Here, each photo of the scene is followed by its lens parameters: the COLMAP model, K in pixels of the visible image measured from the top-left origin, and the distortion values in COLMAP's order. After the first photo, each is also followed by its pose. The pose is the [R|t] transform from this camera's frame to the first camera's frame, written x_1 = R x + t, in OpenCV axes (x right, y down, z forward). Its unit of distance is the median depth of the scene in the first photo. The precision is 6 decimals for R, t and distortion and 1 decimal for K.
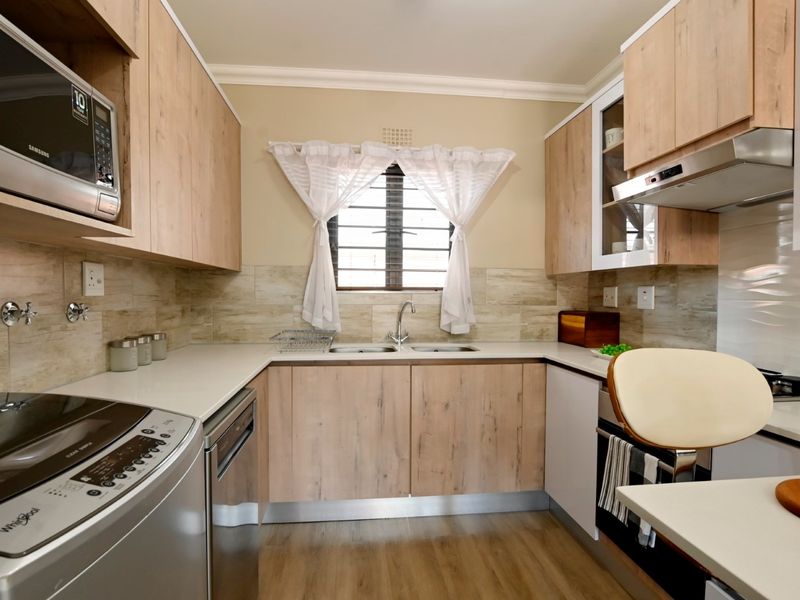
lens RADIAL K [[452.7, 0, 401.0], [0, 452.7, 302.8], [0, 0, 1]] dist [0.001553, 0.000492]
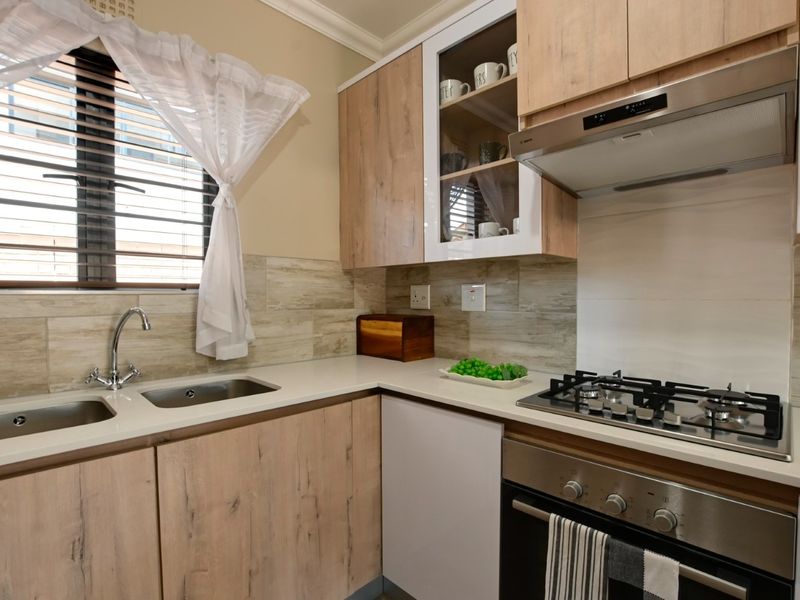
lens RADIAL K [[399.1, 0, 399.6], [0, 399.1, 306.3], [0, 0, 1]] dist [-0.025860, 0.000662]
pose [[0.787906, -0.023496, 0.615347, -0.022306], [0.017958, 0.999724, 0.015179, -0.007722], [-0.615533, -0.000909, 0.788110, 0.434153]]
